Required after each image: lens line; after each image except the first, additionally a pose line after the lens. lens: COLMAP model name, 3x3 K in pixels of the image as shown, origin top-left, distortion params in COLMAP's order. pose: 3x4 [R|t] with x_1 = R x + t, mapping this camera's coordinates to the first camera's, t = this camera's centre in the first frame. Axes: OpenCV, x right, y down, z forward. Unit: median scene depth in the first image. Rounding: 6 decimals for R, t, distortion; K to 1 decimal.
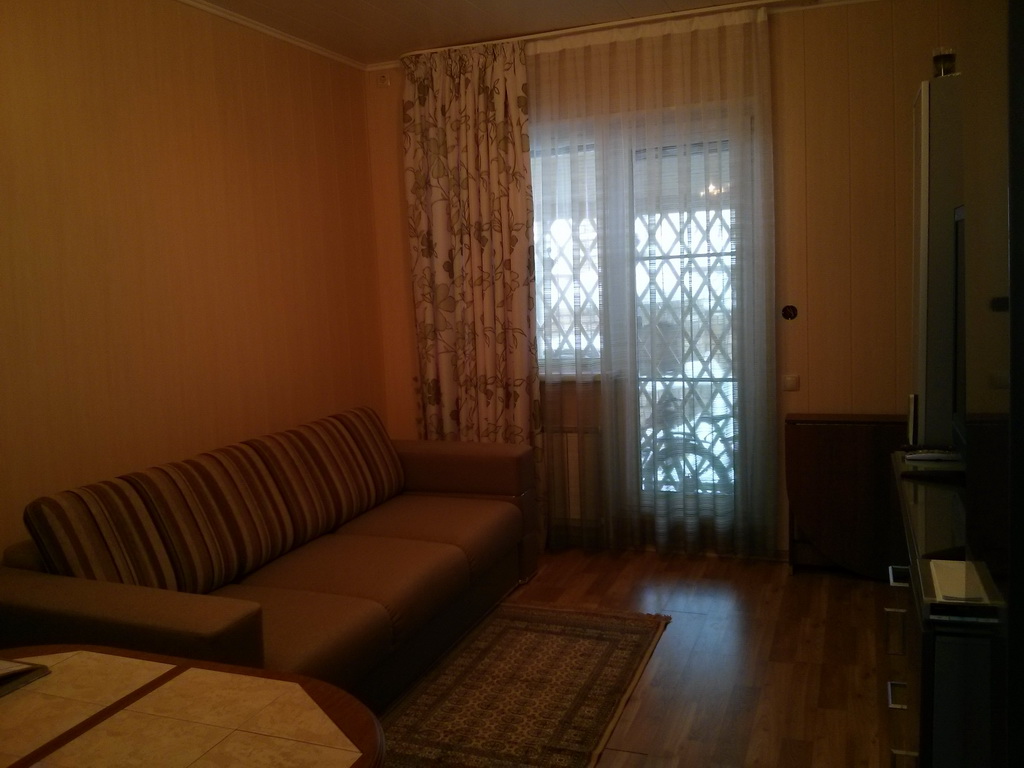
lens RADIAL K [[902.6, 0, 477.9], [0, 902.6, 344.4], [0, 0, 1]] dist [0.133870, 0.001026]
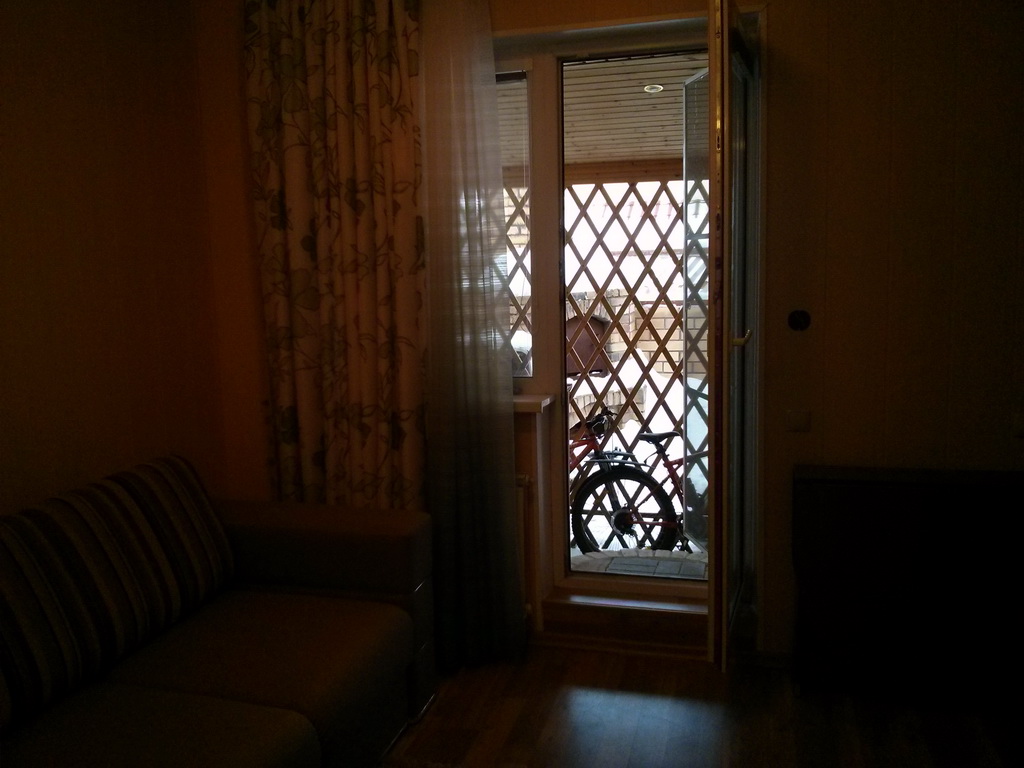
lens RADIAL K [[879.8, 0, 512.0], [0, 879.8, 384.0], [0, 0, 1]] dist [0.003731, -0.002205]
pose [[0.990718, -0.000117, 0.135934, 0.029216], [-0.009734, 0.997371, 0.071805, -0.029209], [-0.135586, -0.072462, 0.988112, 0.309944]]
